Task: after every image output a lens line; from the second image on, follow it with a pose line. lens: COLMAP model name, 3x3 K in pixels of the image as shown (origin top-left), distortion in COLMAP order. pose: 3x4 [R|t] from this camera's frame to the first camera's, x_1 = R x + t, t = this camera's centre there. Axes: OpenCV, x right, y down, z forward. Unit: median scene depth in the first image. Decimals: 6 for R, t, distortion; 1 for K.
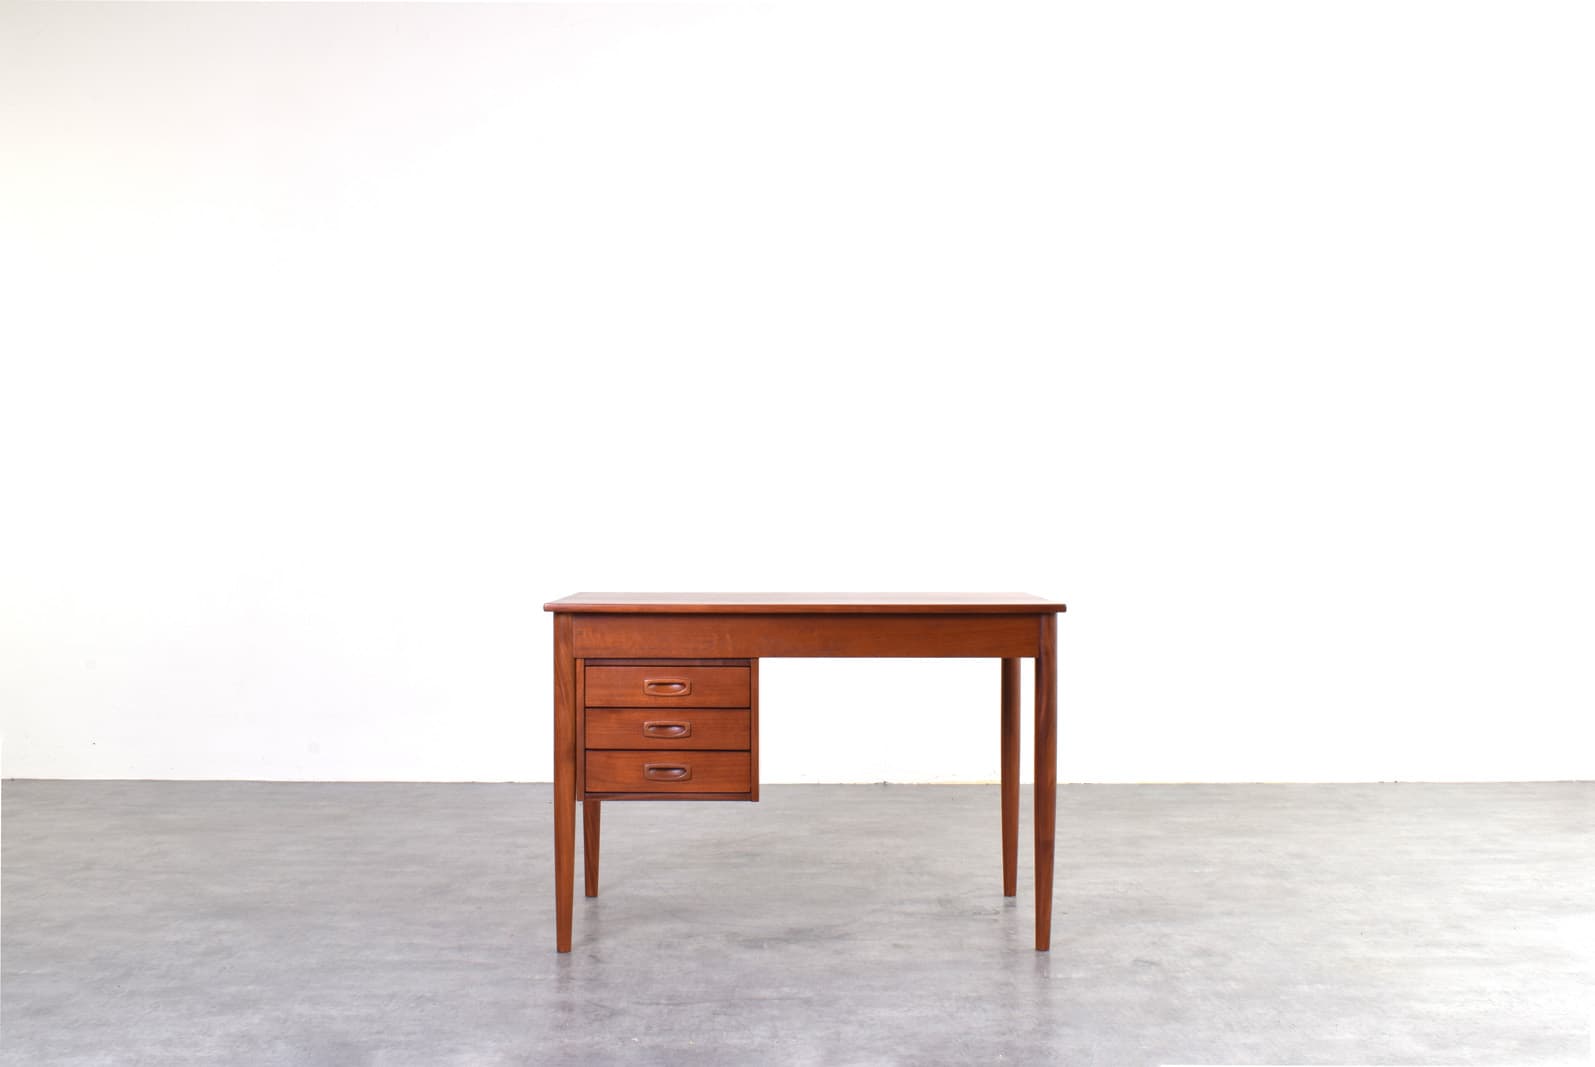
lens RADIAL K [[1714.6, 0, 797.5], [0, 1714.6, 533.5], [0, 0, 1]] dist [-0.071807, 0.005194]
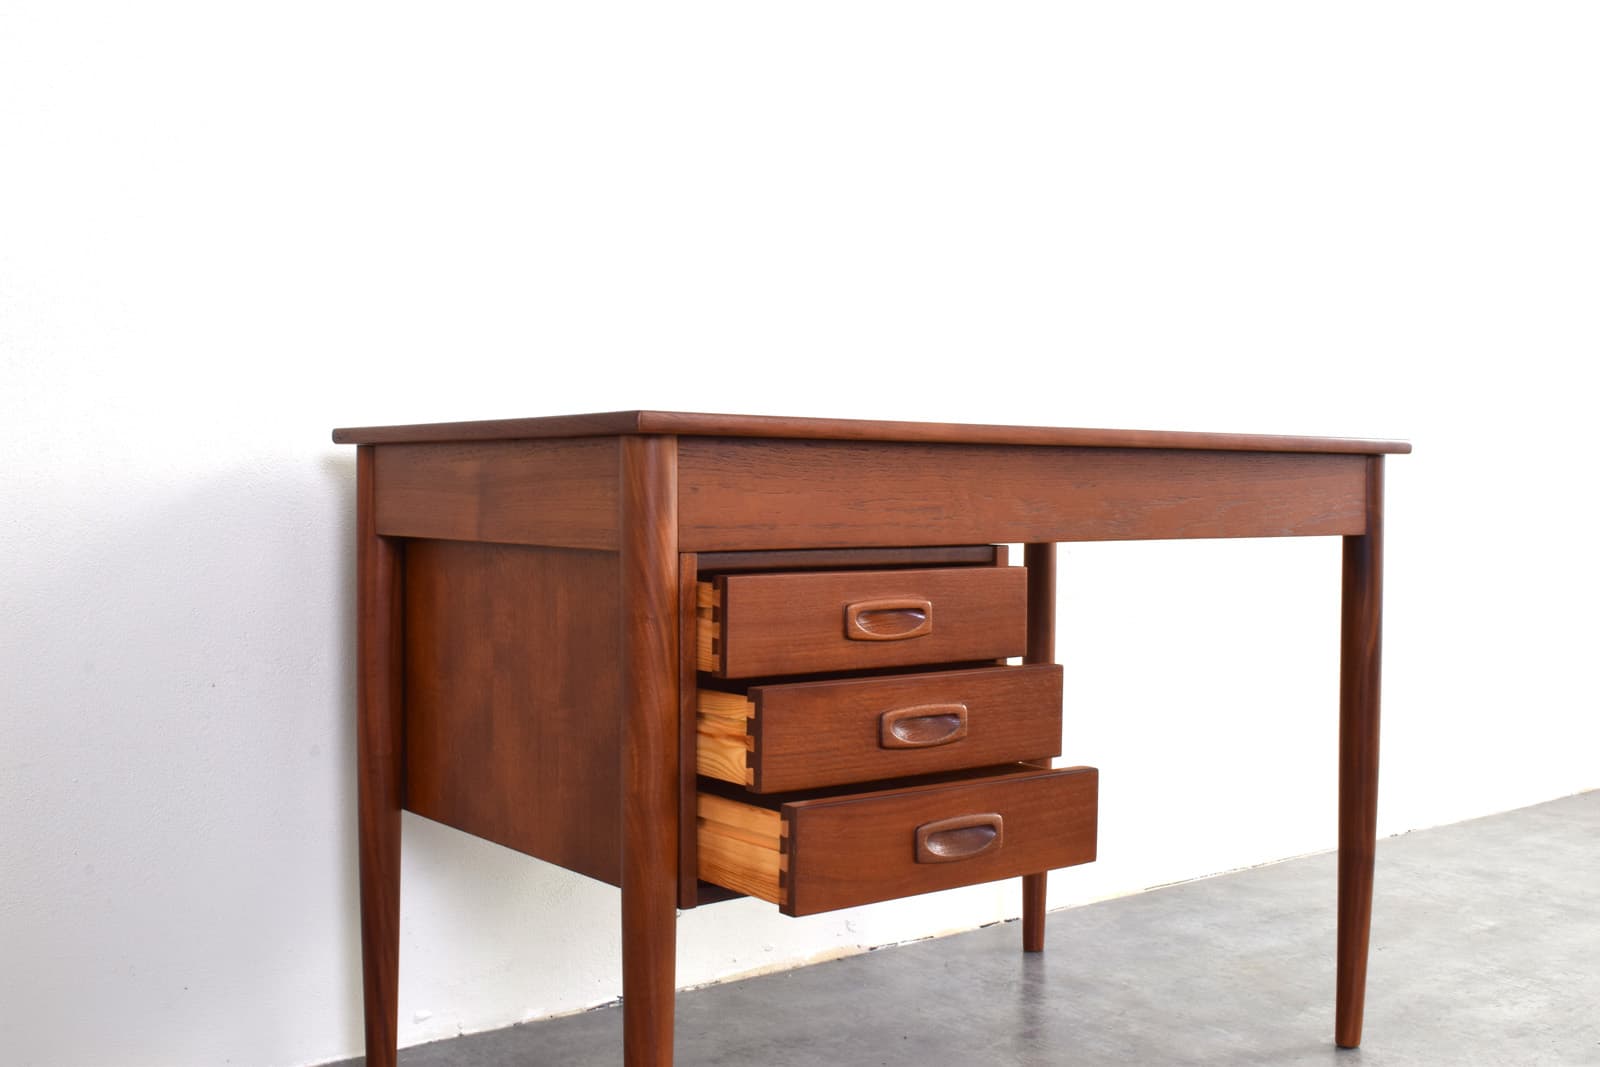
lens RADIAL K [[1719.9, 0, 800.0], [0, 1719.9, 533.5], [0, 0, 1]] dist [-0.071807, 0.005194]
pose [[0.790652, -0.012504, 0.612138, -0.139479], [-0.013598, 0.999186, 0.037975, 0.021109], [-0.612115, -0.038349, 0.789838, 0.266150]]
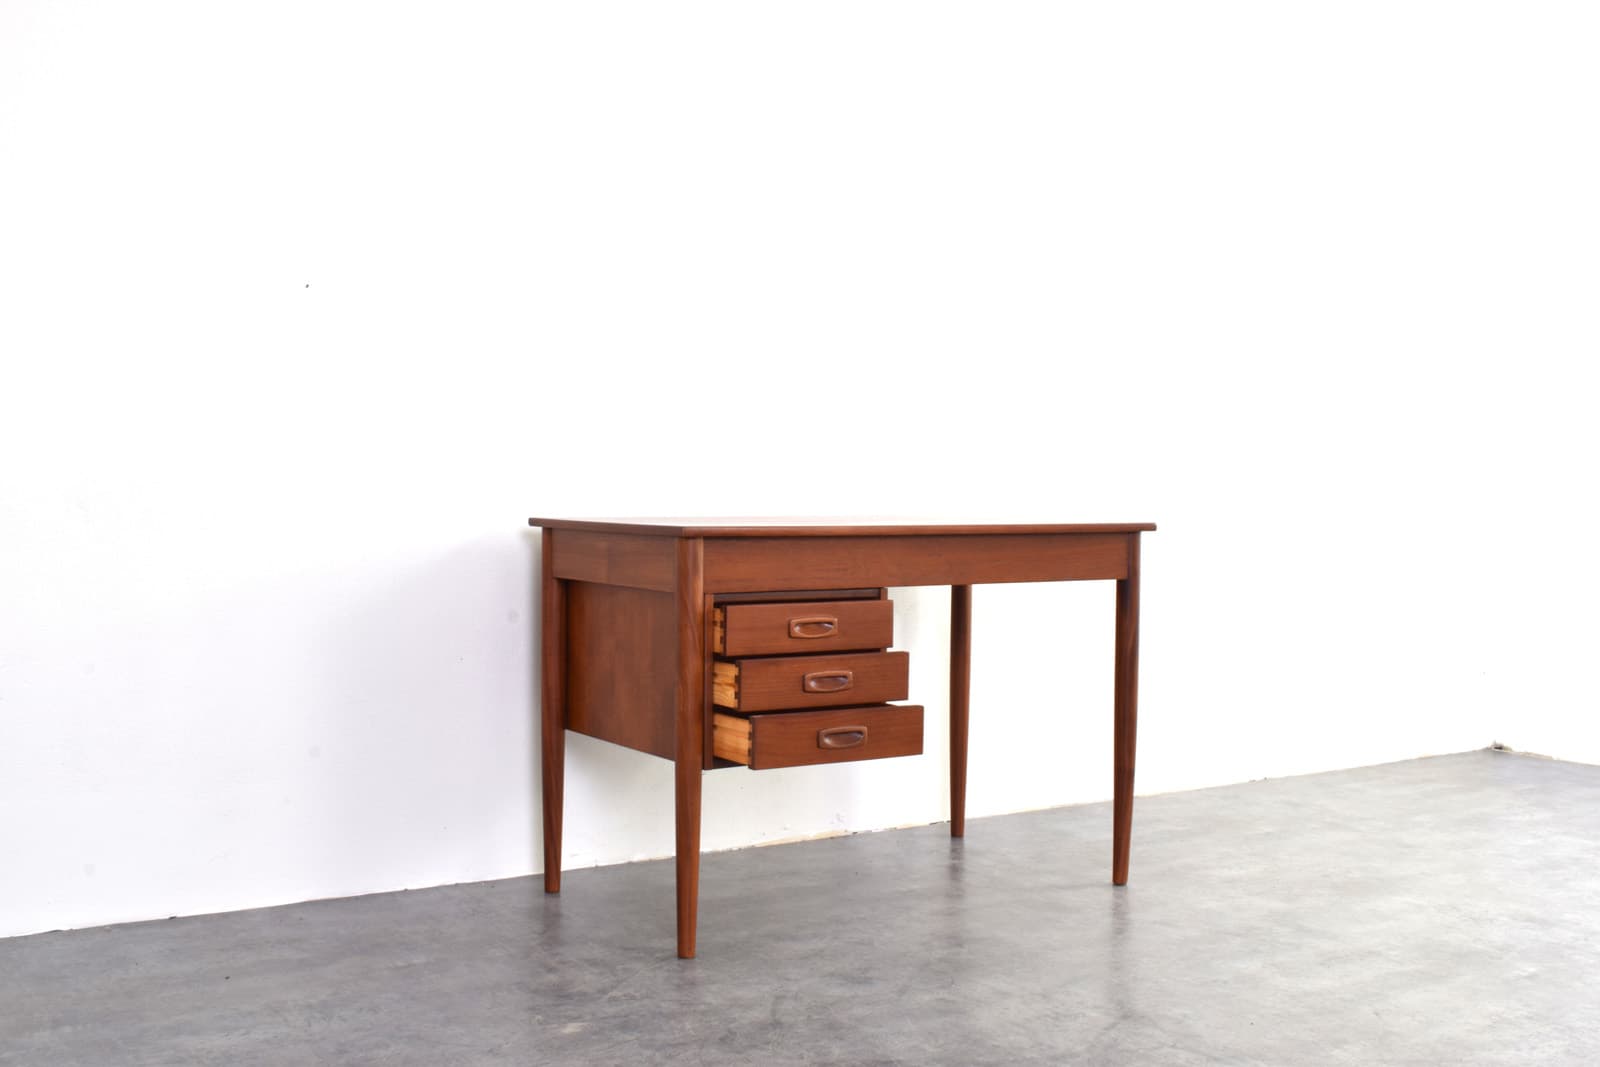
lens RADIAL K [[1719.9, 0, 800.0], [0, 1719.9, 533.5], [0, 0, 1]] dist [-0.071807, 0.005194]
pose [[0.838142, -0.008861, 0.545380, -0.211464], [-0.016568, 0.998993, 0.041693, 0.004081], [-0.545200, -0.043980, 0.837152, 0.119963]]
